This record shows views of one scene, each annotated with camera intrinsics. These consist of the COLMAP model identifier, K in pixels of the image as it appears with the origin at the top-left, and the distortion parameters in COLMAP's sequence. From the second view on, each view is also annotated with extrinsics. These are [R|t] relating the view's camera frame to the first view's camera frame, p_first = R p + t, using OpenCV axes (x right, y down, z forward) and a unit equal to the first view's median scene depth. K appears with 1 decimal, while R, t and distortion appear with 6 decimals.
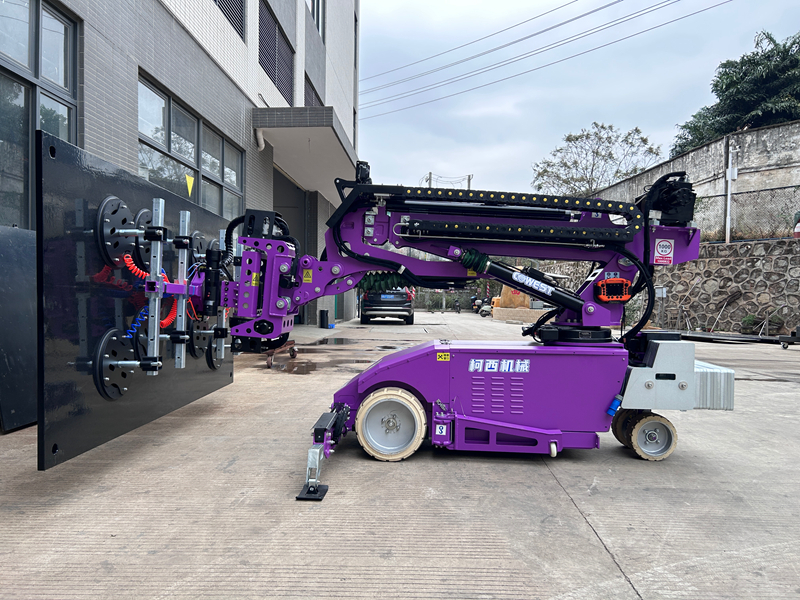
lens RADIAL K [[606.3, 0, 398.8], [0, 606.3, 302.7], [0, 0, 1]] dist [0.047298, -0.052425]
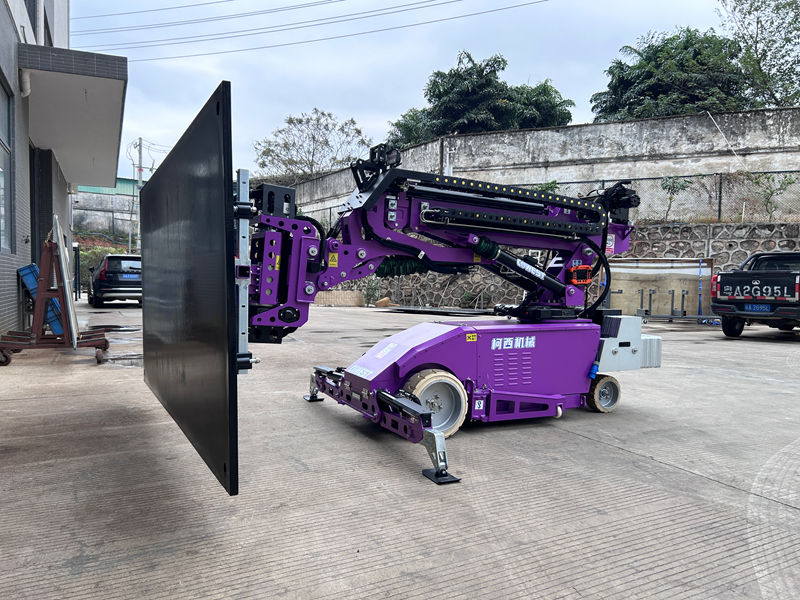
lens RADIAL K [[606.3, 0, 398.8], [0, 606.3, 302.7], [0, 0, 1]] dist [0.047298, -0.052425]
pose [[0.876303, -0.020788, 0.481311, -0.546328], [0.004063, 0.999352, 0.035765, -0.011042], [-0.481743, -0.029386, 0.875820, 0.122075]]
